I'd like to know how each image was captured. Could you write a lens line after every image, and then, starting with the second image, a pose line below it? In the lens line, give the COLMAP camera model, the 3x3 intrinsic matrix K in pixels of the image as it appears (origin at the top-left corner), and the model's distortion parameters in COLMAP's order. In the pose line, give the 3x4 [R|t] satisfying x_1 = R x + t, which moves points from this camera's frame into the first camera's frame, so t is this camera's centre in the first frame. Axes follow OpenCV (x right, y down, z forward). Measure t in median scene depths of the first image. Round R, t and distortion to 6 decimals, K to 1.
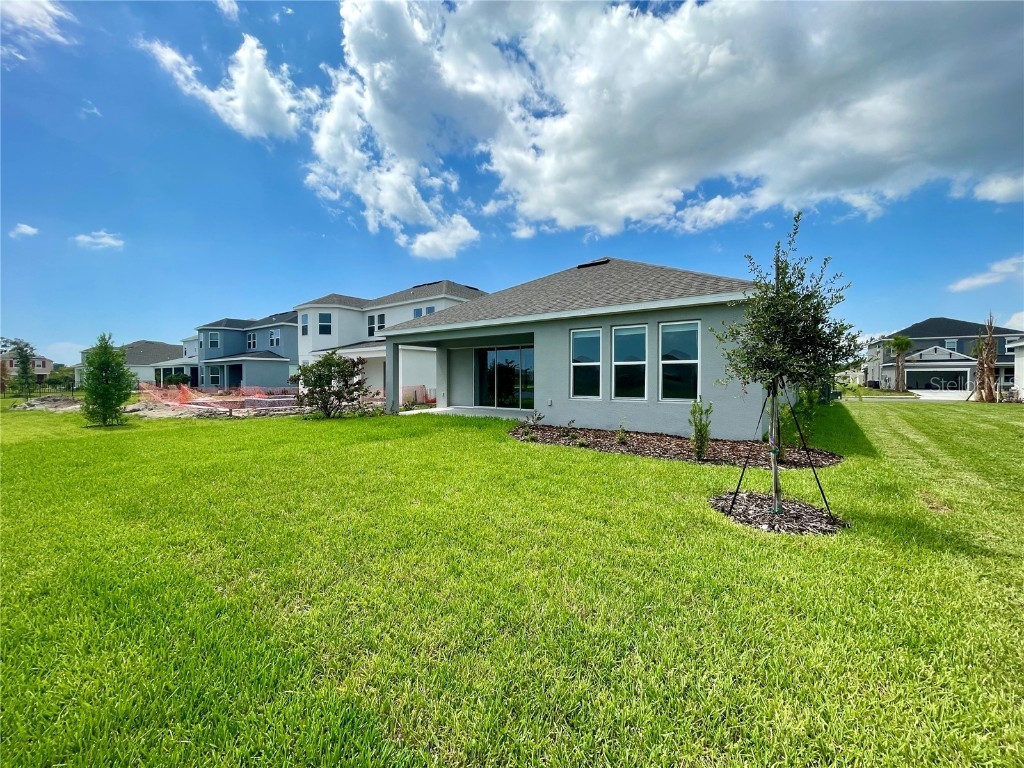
lens RADIAL K [[412.4, 0, 517.3], [0, 412.4, 378.4], [0, 0, 1]] dist [-0.003174, 0.000629]
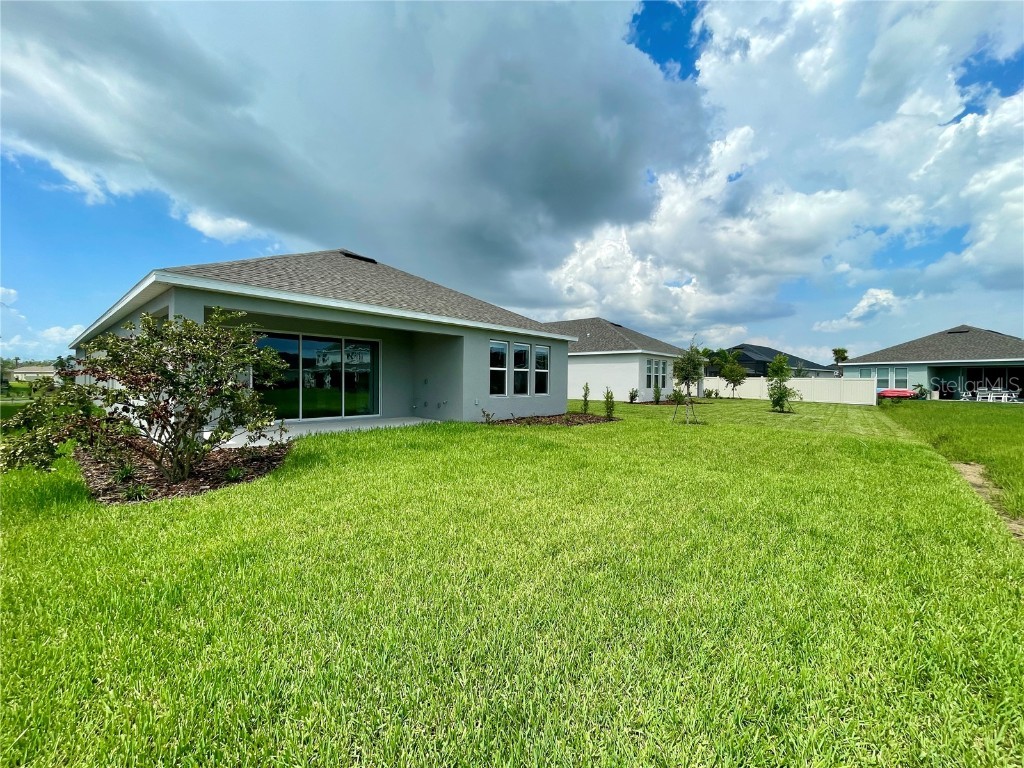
lens RADIAL K [[412.4, 0, 517.8], [0, 412.4, 389.3], [0, 0, 1]] dist [-0.003174, 0.000629]
pose [[0.047857, -0.017239, 0.998705, -1.031377], [-0.010295, 0.999789, 0.017751, 0.002984], [-0.998801, -0.011131, 0.047669, 0.819180]]
